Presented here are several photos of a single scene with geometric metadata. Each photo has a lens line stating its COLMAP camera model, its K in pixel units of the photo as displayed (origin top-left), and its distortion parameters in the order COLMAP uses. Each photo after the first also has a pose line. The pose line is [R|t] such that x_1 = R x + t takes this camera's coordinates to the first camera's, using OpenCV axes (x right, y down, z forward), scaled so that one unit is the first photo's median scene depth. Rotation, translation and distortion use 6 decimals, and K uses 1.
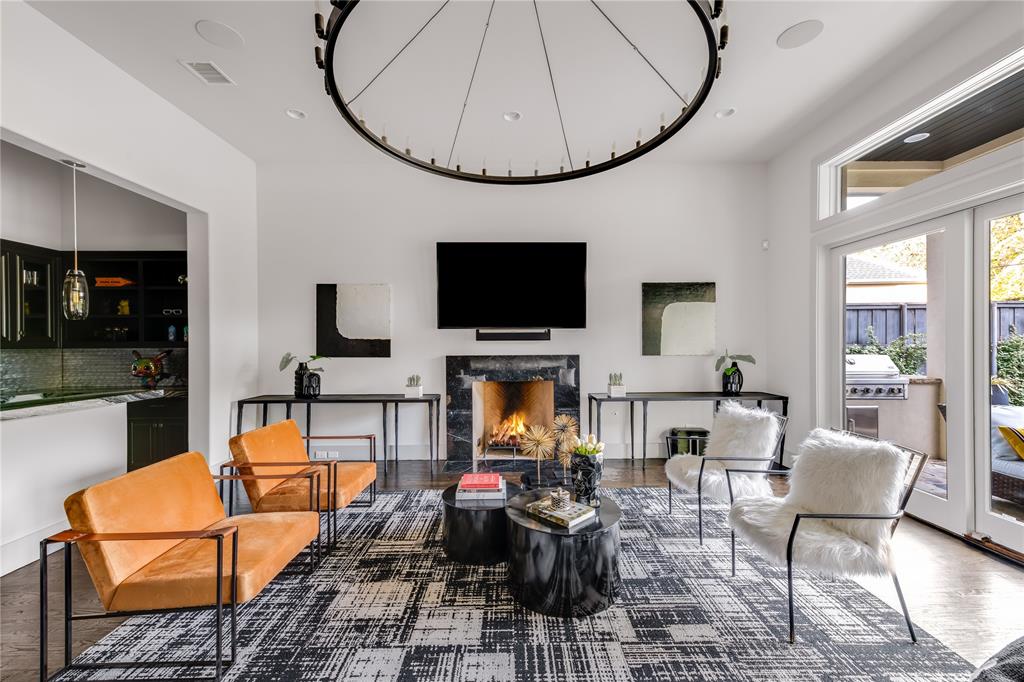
lens RADIAL K [[399.4, 0, 514.0], [0, 399.4, 343.4], [0, 0, 1]] dist [0.010062, -0.000020]
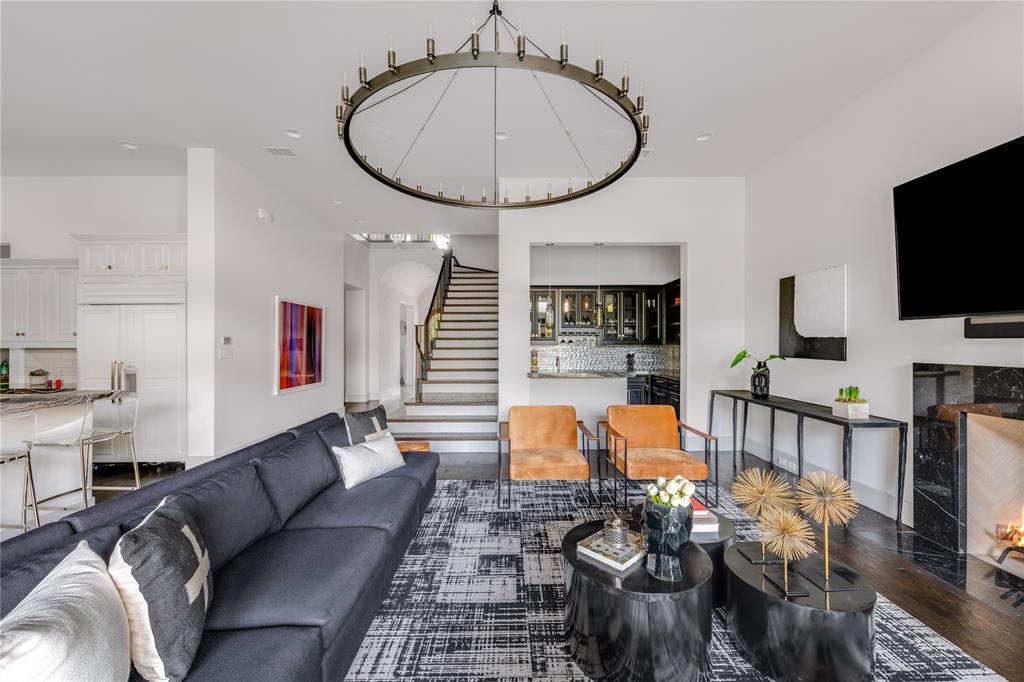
lens RADIAL K [[398.8, 0, 513.8], [0, 398.8, 340.3], [0, 0, 1]] dist [-0.003565, -0.000222]
pose [[0.006566, -0.001695, -0.999977, 0.887930], [0.000195, 0.999999, -0.001694, -0.006295], [0.999978, -0.000184, 0.006567, 0.734881]]
